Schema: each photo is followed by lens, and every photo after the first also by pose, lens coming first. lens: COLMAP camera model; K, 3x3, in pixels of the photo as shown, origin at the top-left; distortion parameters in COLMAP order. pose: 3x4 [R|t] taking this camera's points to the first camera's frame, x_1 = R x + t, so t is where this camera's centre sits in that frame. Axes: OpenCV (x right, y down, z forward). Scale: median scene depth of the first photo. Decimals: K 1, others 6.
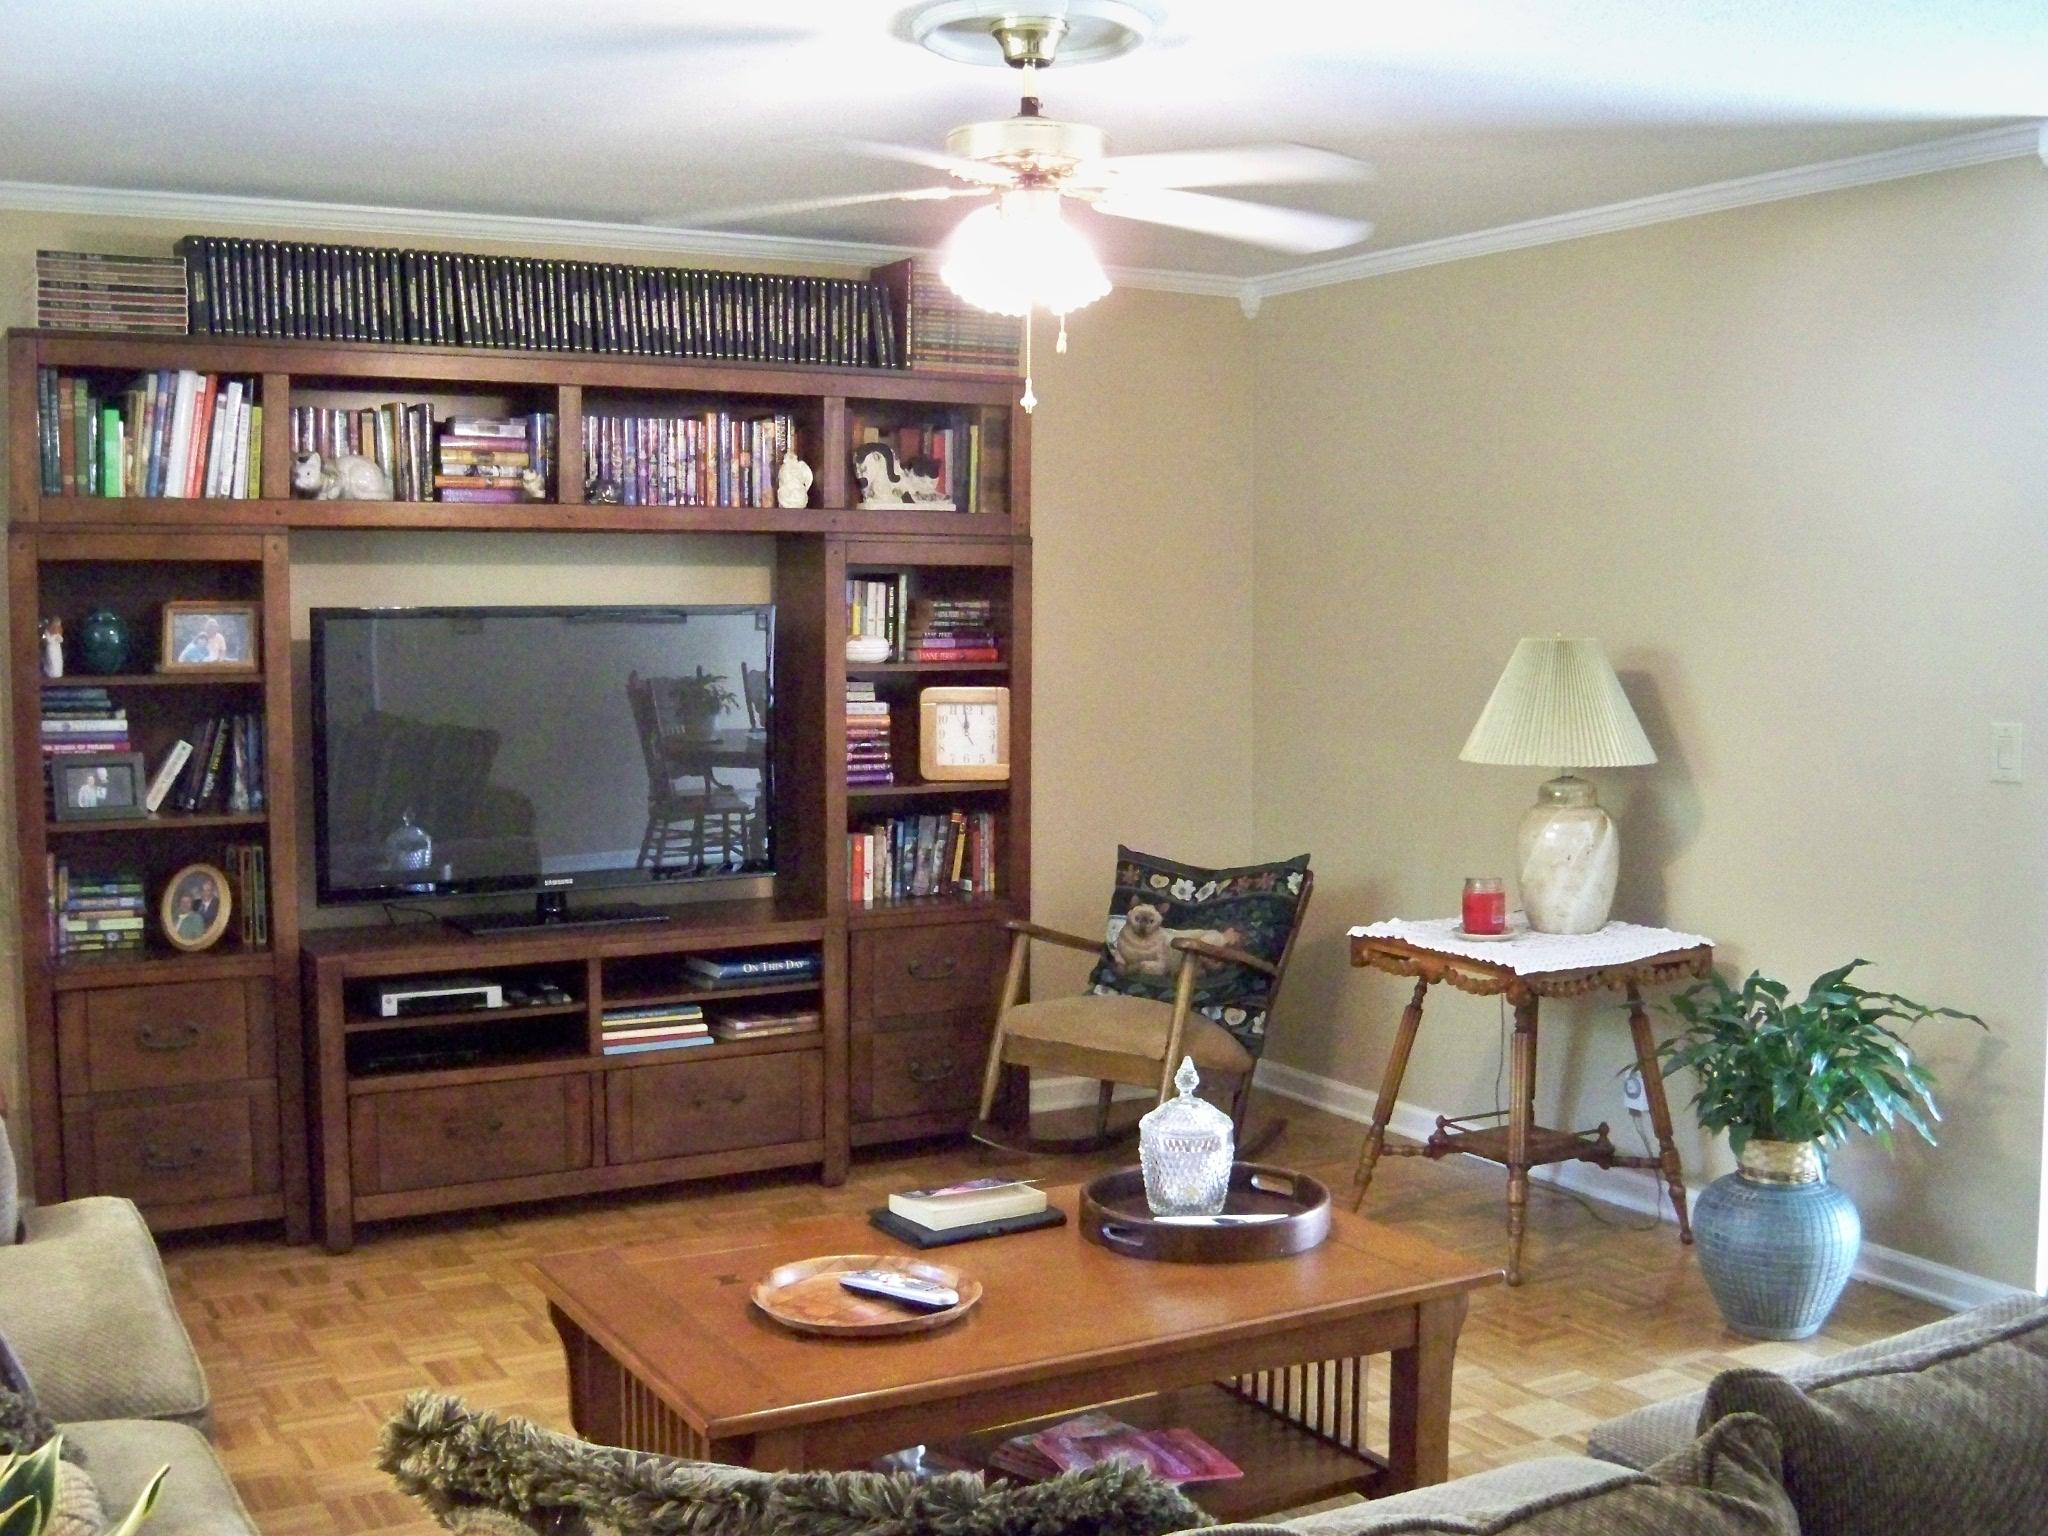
lens RADIAL K [[2208.1, 0, 1024.0], [0, 2208.1, 775.4], [0, 0, 1]] dist [-0.118971, 0.000000]
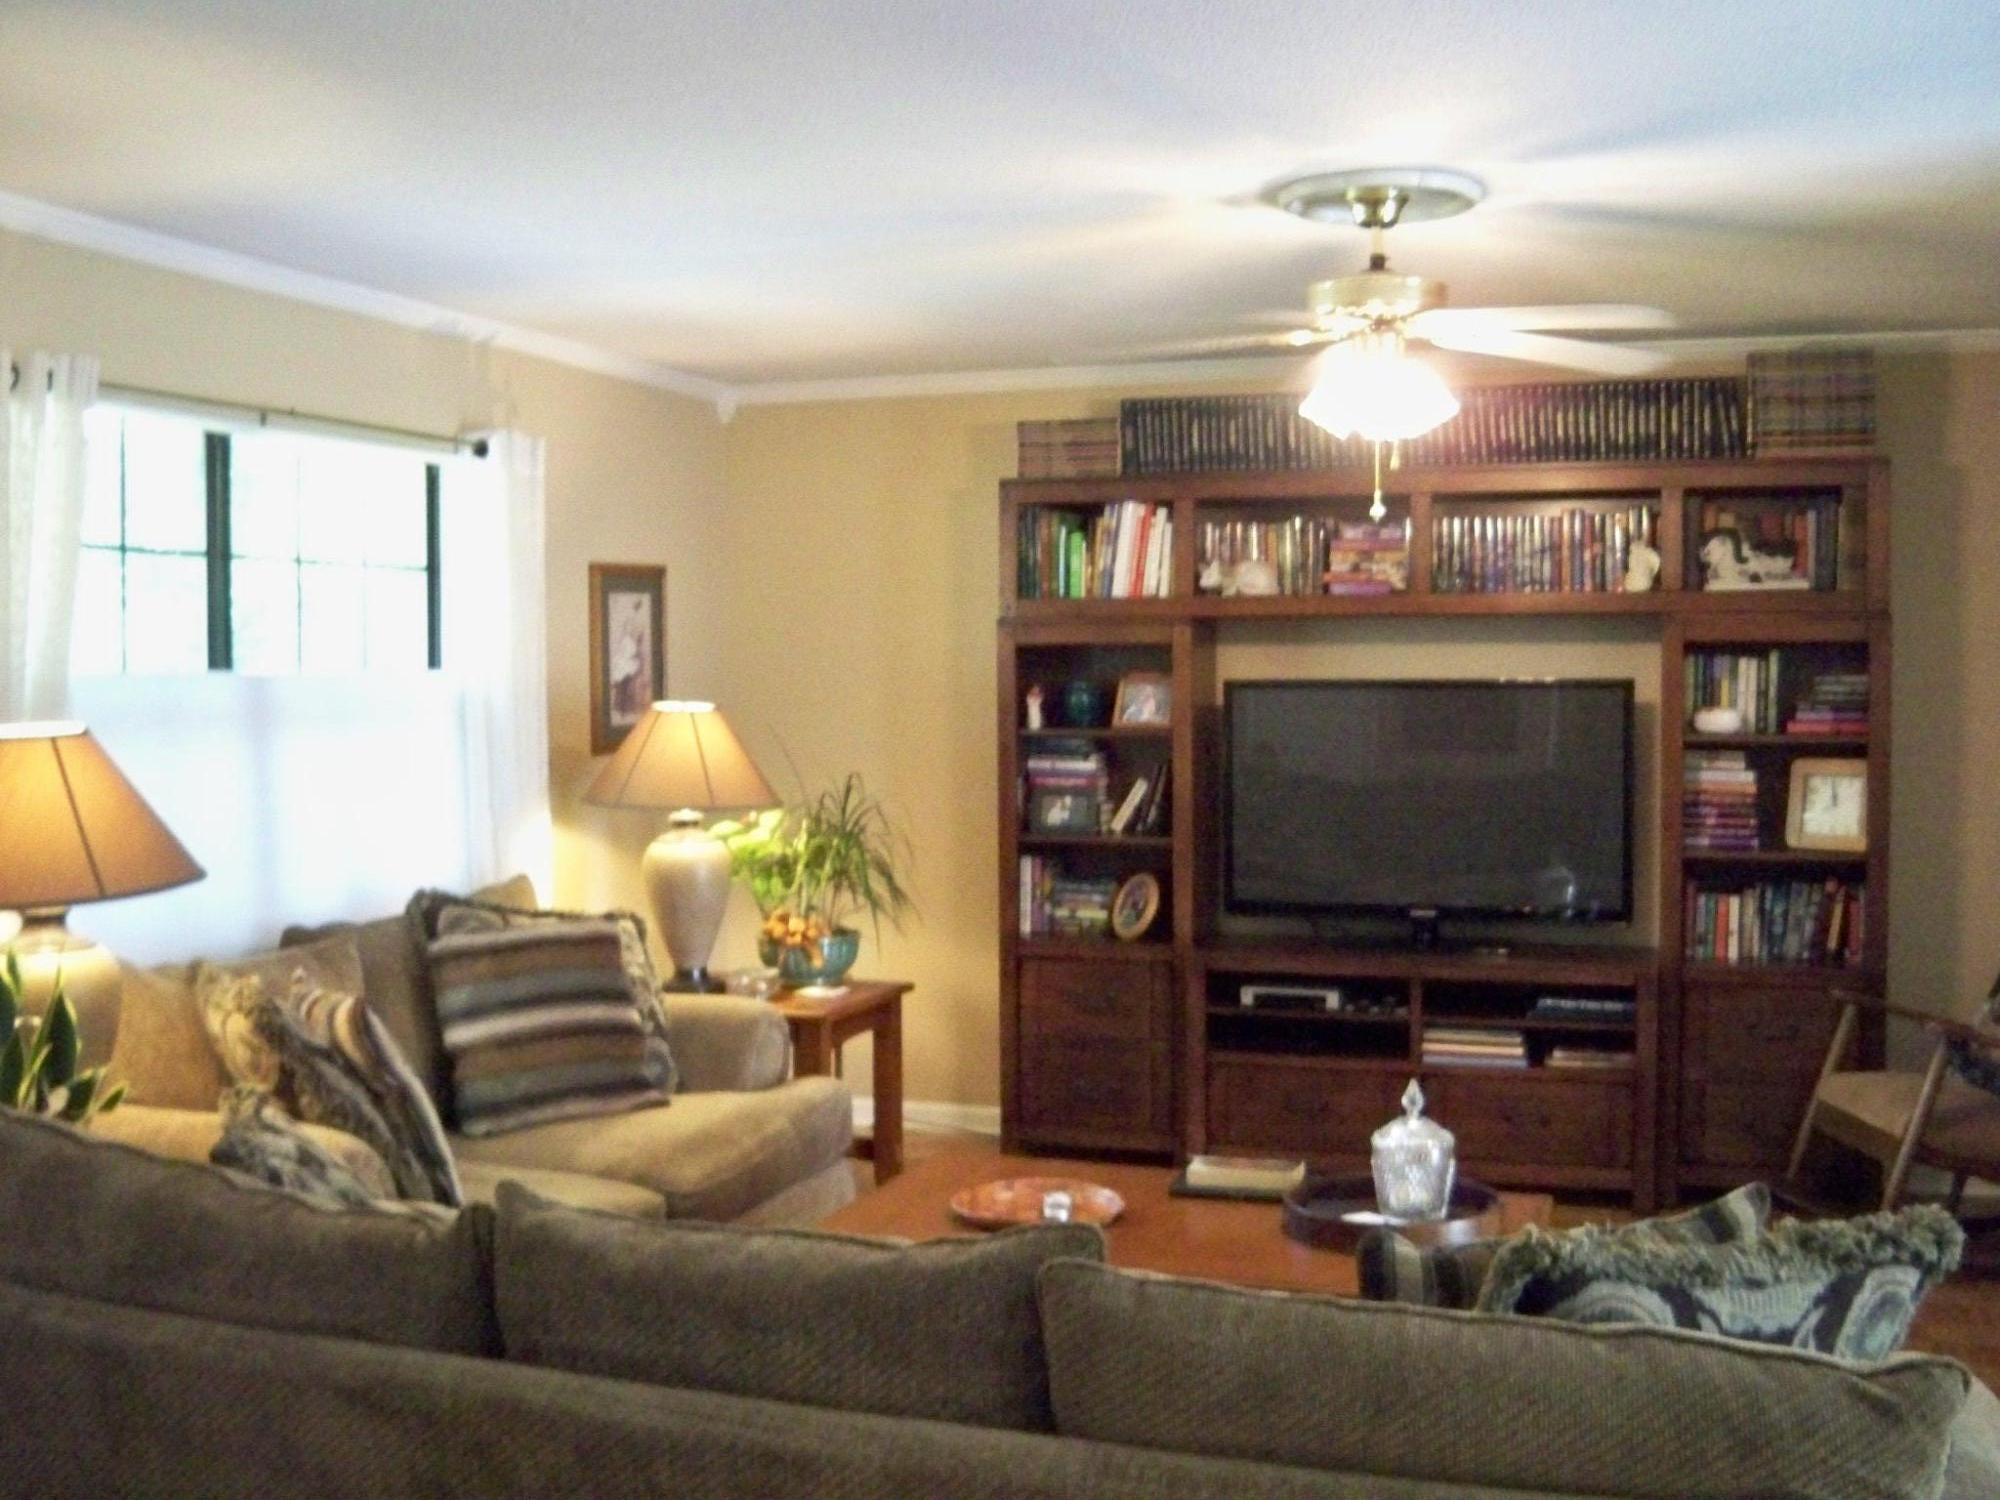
lens RADIAL K [[2156.3, 0, 1002.4], [0, 2156.3, 749.0], [0, 0, 1]] dist [-0.118971, 0.000000]
pose [[0.658647, 0.025932, -0.752005, 0.502324], [-0.054967, 0.998394, -0.013714, -0.011111], [0.750441, 0.050369, 0.659015, 0.067008]]
